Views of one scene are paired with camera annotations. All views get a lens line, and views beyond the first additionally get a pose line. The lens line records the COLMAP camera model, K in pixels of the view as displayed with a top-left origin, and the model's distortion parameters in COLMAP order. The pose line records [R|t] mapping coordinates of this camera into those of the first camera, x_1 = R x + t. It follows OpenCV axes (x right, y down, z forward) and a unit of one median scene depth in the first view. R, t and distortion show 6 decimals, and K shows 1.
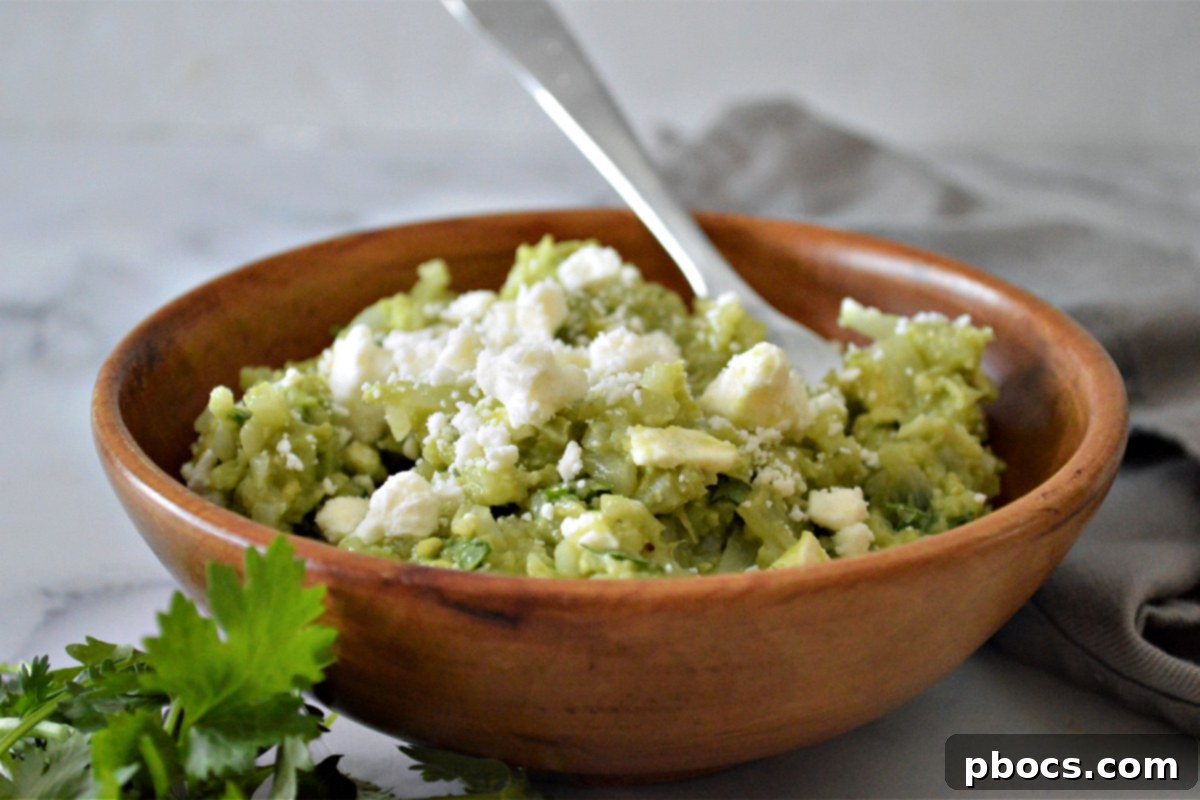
lens RADIAL K [[2388.9, 0, 600.0], [0, 2388.9, 400.0], [0, 0, 1]] dist [-0.190240, -0.139092]
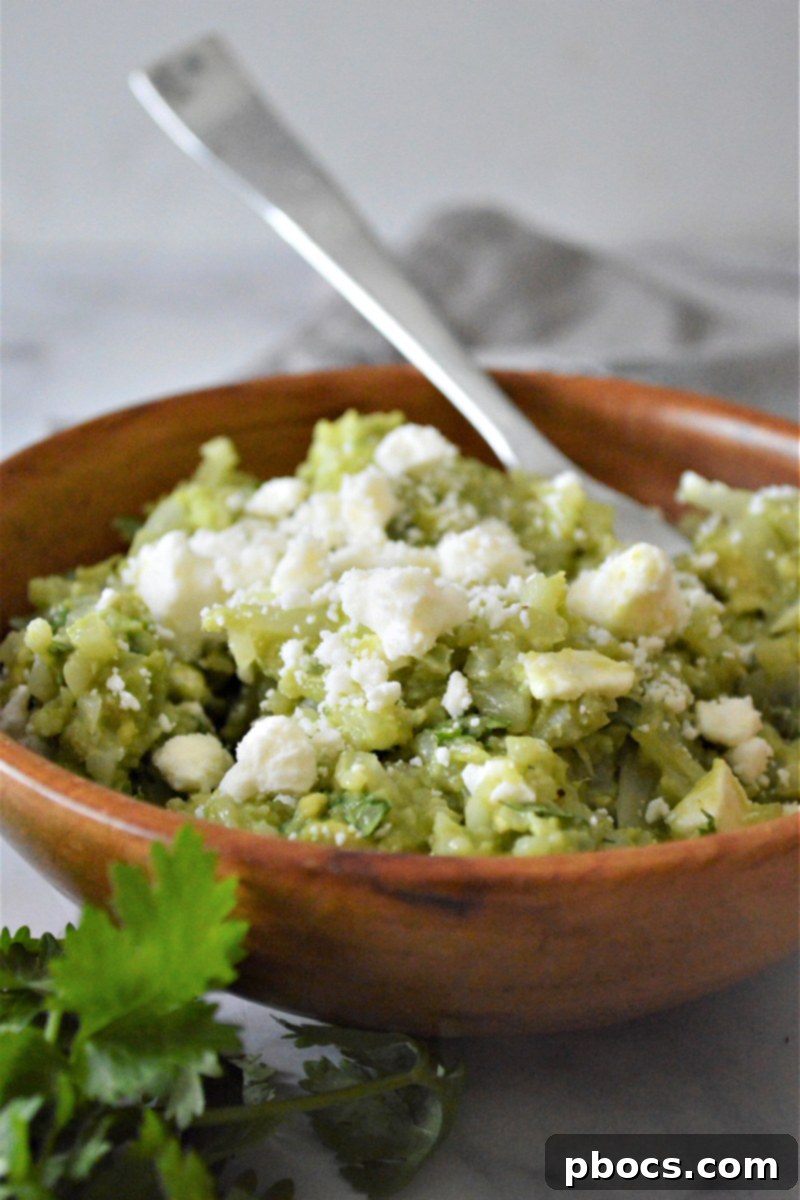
lens RADIAL K [[2388.9, 0, 400.0], [0, 2388.9, 600.0], [0, 0, 1]] dist [-0.190240, -0.139092]
pose [[0.992034, -0.047116, 0.116828, -0.133164], [0.038466, 0.996425, 0.075223, -0.076214], [-0.119955, -0.070130, 0.990299, 0.111399]]
